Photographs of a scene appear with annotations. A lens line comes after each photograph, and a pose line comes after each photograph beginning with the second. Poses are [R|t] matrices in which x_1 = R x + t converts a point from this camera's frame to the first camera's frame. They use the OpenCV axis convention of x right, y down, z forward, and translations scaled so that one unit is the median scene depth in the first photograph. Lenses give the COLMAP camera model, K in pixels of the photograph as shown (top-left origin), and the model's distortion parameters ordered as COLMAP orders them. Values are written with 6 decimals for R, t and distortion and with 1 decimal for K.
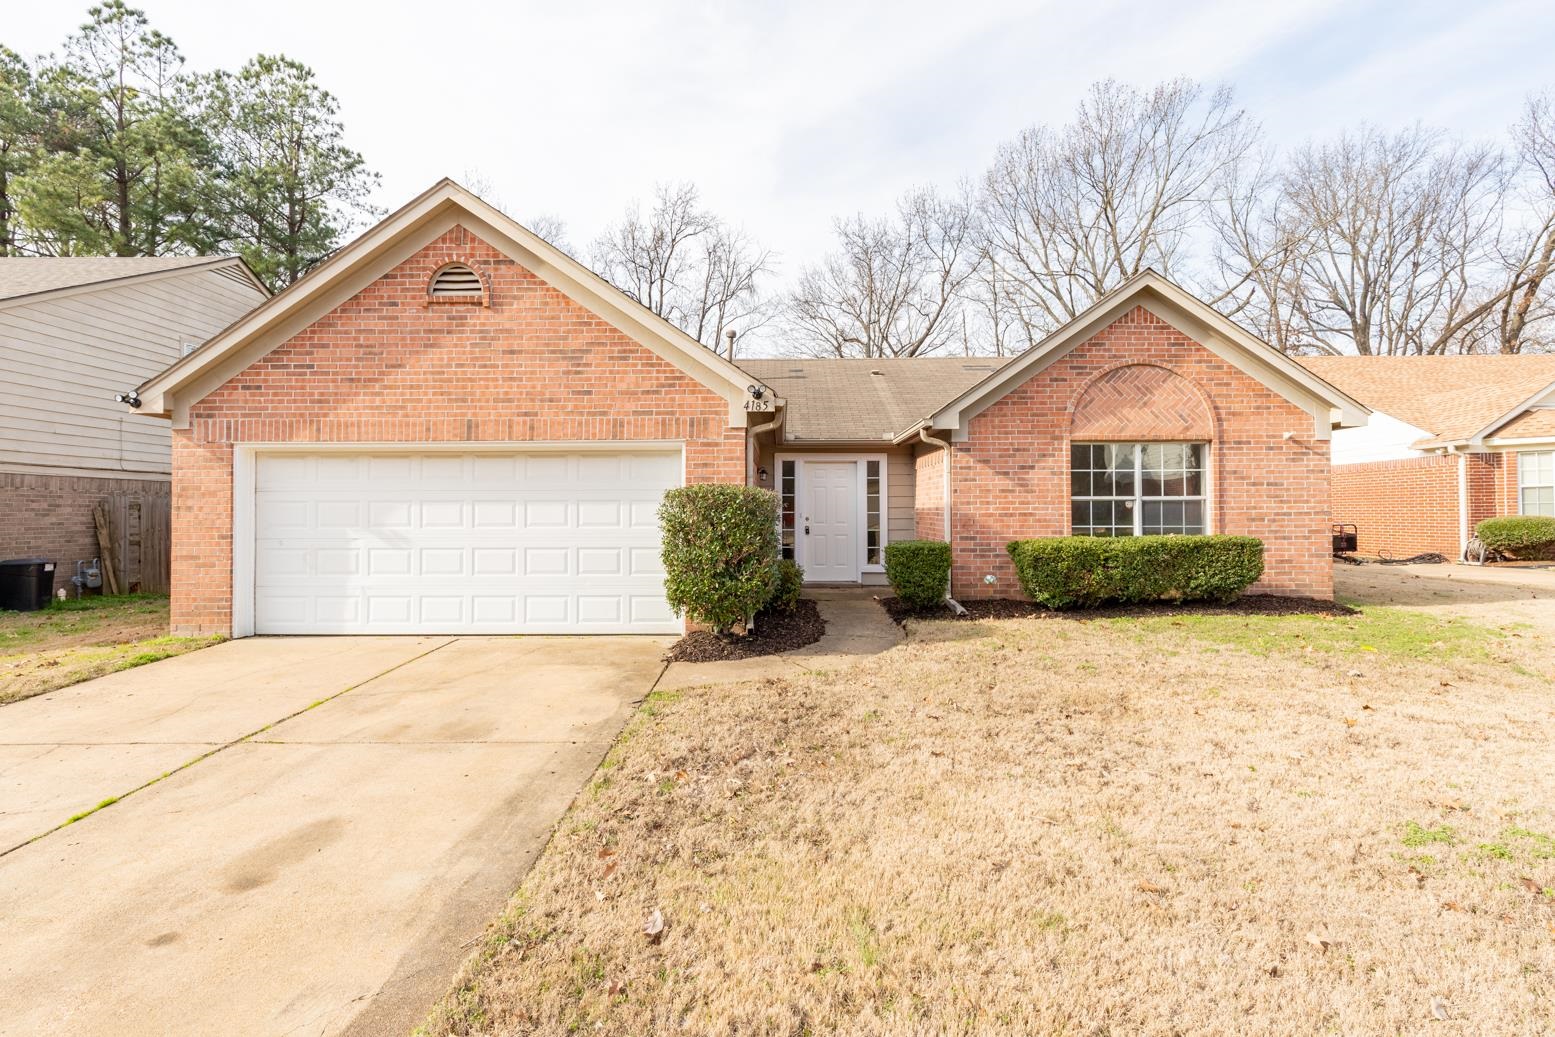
lens RADIAL K [[694.4, 0, 774.2], [0, 694.4, 509.4], [0, 0, 1]] dist [0.005917, 0.000353]
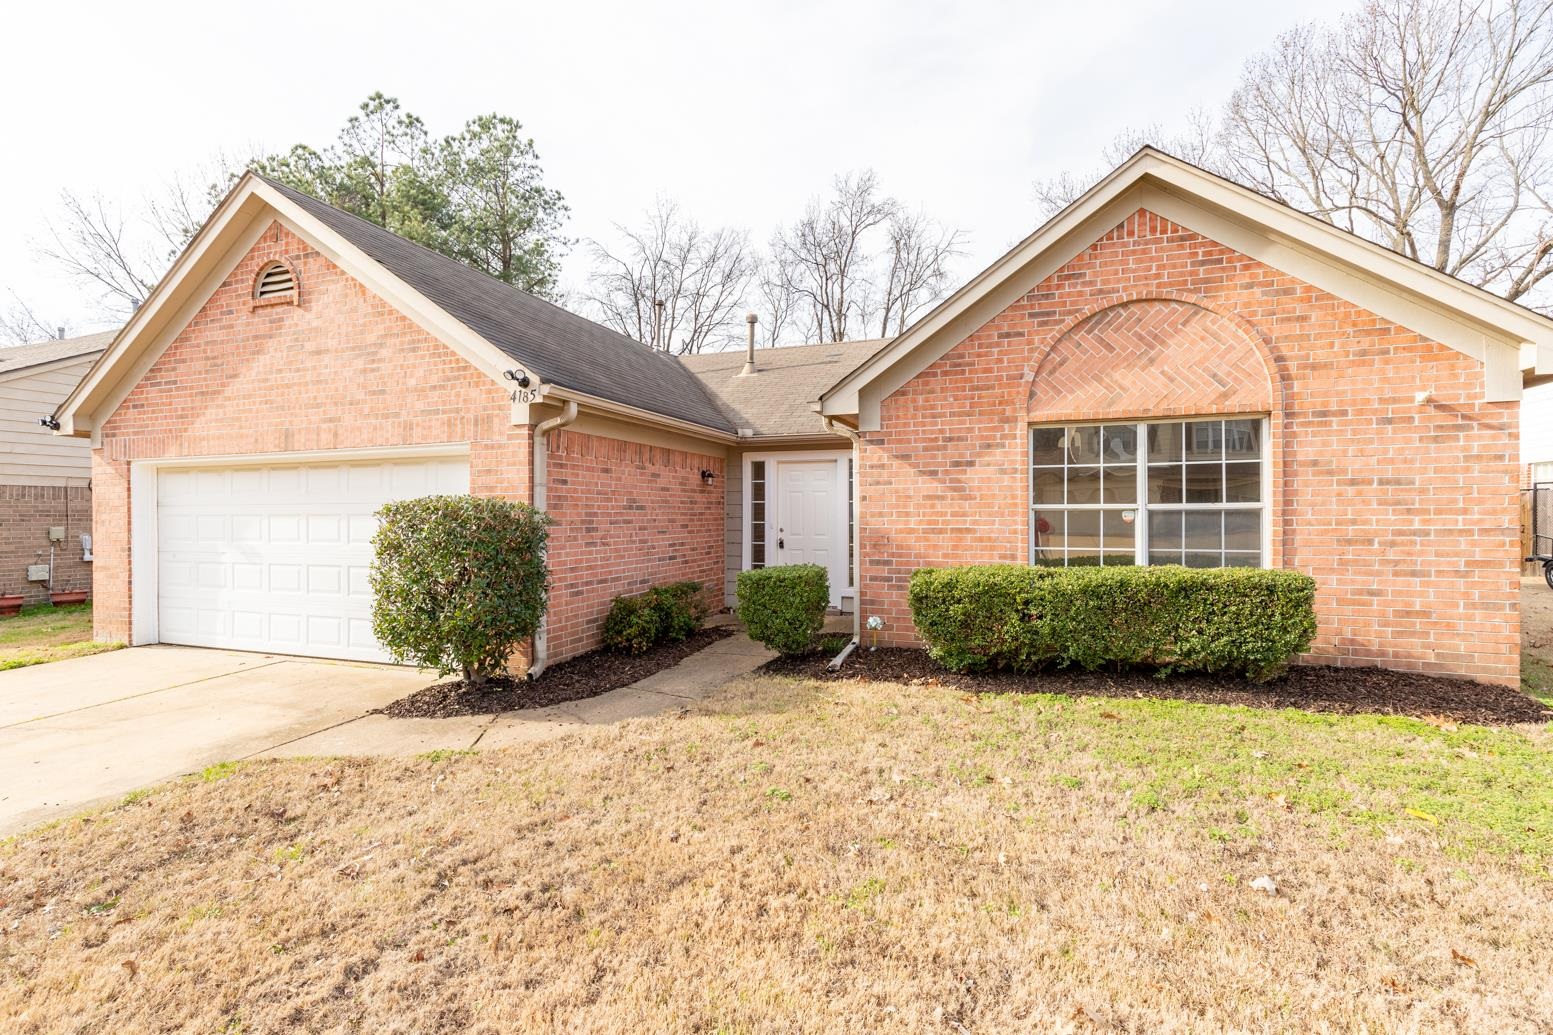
lens RADIAL K [[693.5, 0, 777.3], [0, 693.5, 522.0], [0, 0, 1]] dist [0.005917, 0.000353]
pose [[0.946279, 0.002118, -0.323344, 0.415268], [0.003783, 0.999838, 0.017619, -0.014554], [0.323328, -0.017896, 0.946118, 0.275203]]
